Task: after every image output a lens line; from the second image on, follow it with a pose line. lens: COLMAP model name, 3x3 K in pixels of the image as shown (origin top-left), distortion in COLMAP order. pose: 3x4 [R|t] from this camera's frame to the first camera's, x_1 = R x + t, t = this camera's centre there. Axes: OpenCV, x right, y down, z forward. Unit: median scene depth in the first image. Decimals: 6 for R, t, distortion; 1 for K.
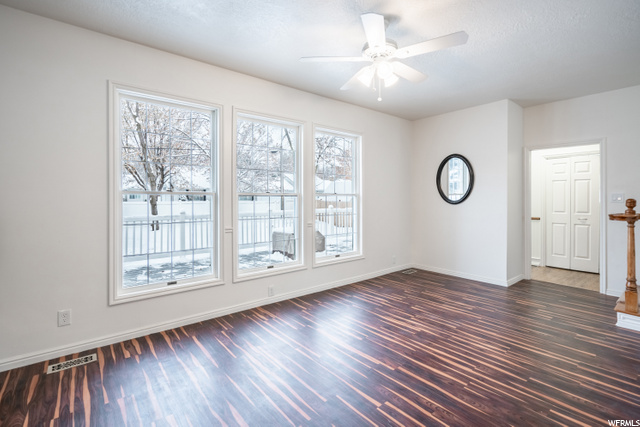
lens RADIAL K [[294.2, 0, 322.9], [0, 294.2, 200.2], [0, 0, 1]] dist [-0.010045, 0.004094]
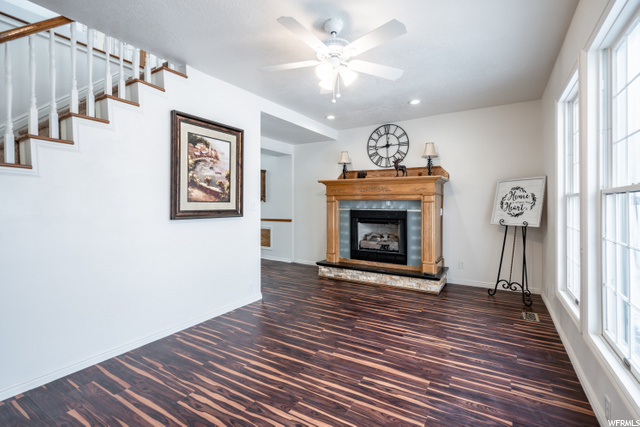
lens RADIAL K [[294.2, 0, 324.7], [0, 294.2, 208.1], [0, 0, 1]] dist [-0.010045, 0.004094]
pose [[-0.940084, 0.009024, -0.340822, 0.468460], [0.005115, 0.999910, 0.012366, 0.000183], [0.340904, 0.009882, -0.940046, 1.600808]]
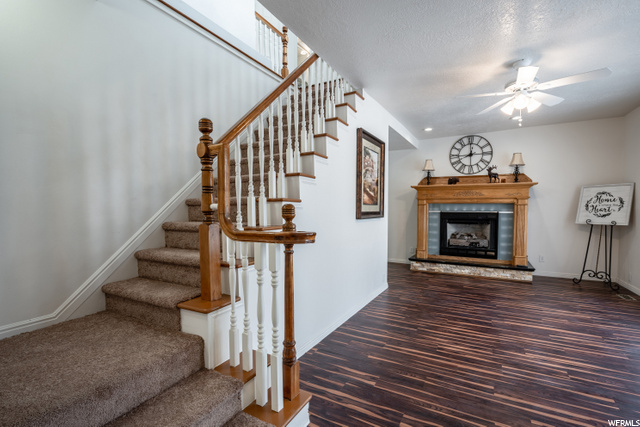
lens RADIAL K [[294.2, 0, 318.3], [0, 294.2, 226.8], [0, 0, 1]] dist [-0.010045, 0.004094]
pose [[-0.932124, 0.028926, -0.360983, 1.213585], [0.006820, 0.998030, 0.062363, 0.003061], [0.362076, 0.055668, -0.930485, 1.561505]]
